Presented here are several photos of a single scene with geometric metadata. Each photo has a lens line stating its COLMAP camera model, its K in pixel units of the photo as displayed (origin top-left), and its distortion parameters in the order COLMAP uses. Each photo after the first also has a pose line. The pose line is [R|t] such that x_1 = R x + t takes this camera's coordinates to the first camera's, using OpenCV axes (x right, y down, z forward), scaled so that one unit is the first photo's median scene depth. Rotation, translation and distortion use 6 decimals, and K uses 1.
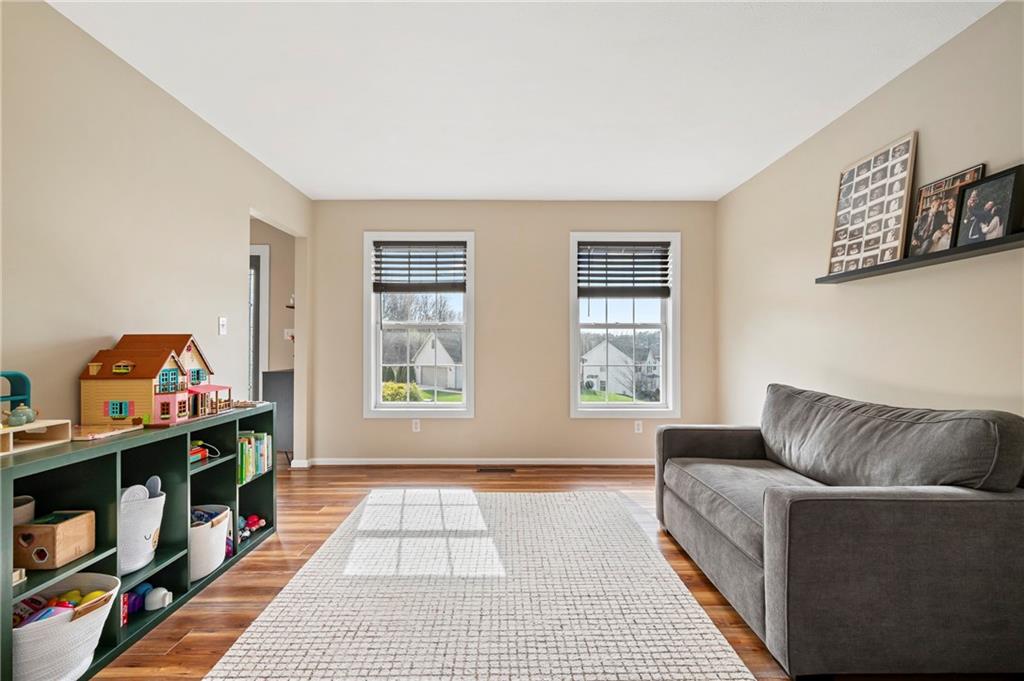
lens RADIAL K [[465.6, 0, 510.5], [0, 465.6, 344.1], [0, 0, 1]] dist [0.002486, 0.000359]
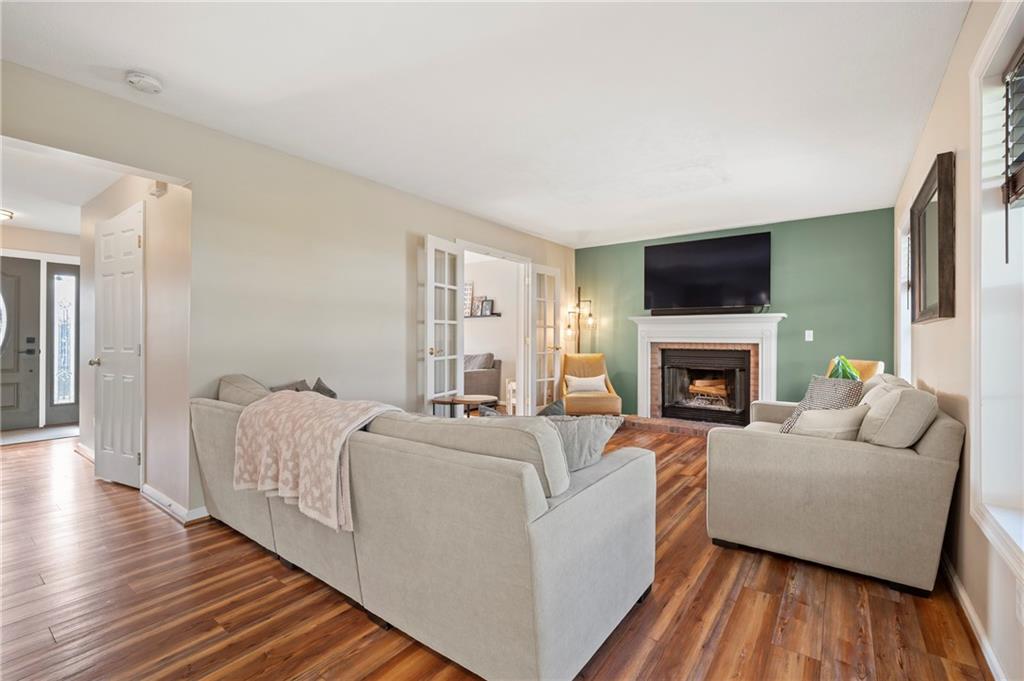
lens RADIAL K [[443.5, 0, 513.8], [0, 443.5, 337.3], [0, 0, 1]] dist [0.001400, 0.000202]
pose [[0.612328, 0.005700, 0.790583, -1.922581], [-0.011641, 0.999931, 0.001807, -0.020719], [-0.790518, -0.010309, 0.612352, -1.590771]]
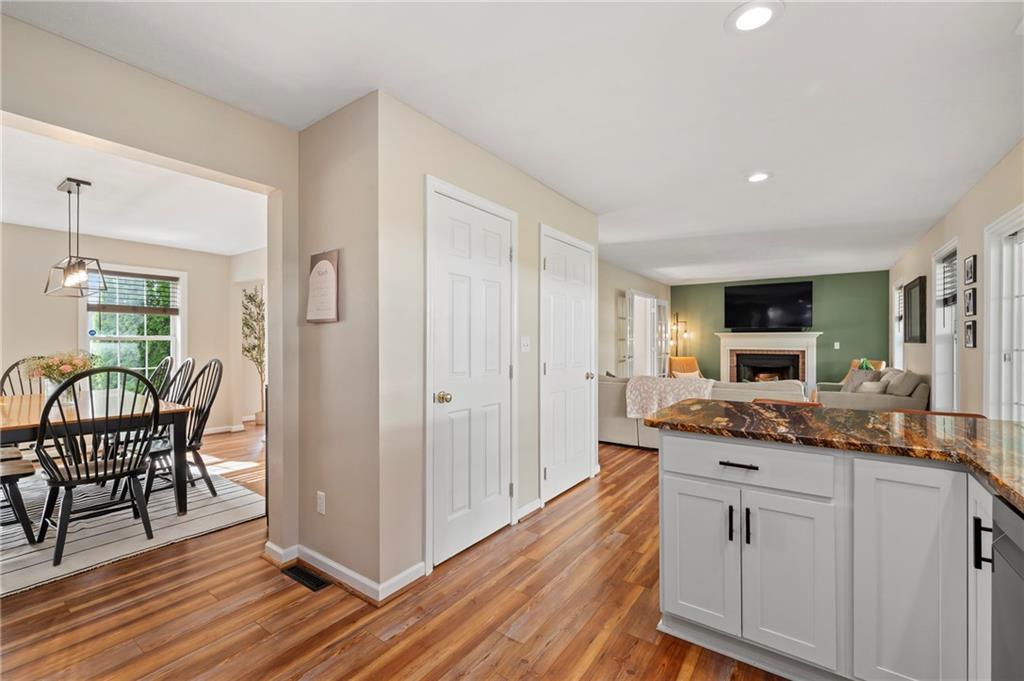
lens RADIAL K [[443.5, 0, 510.2], [0, 443.5, 342.6], [0, 0, 1]] dist [0.001400, 0.000202]
pose [[0.576268, -0.000819, 0.817261, -5.270184], [-0.008043, 0.999945, 0.006673, -0.108457], [-0.817221, -0.010419, 0.576230, -1.086839]]
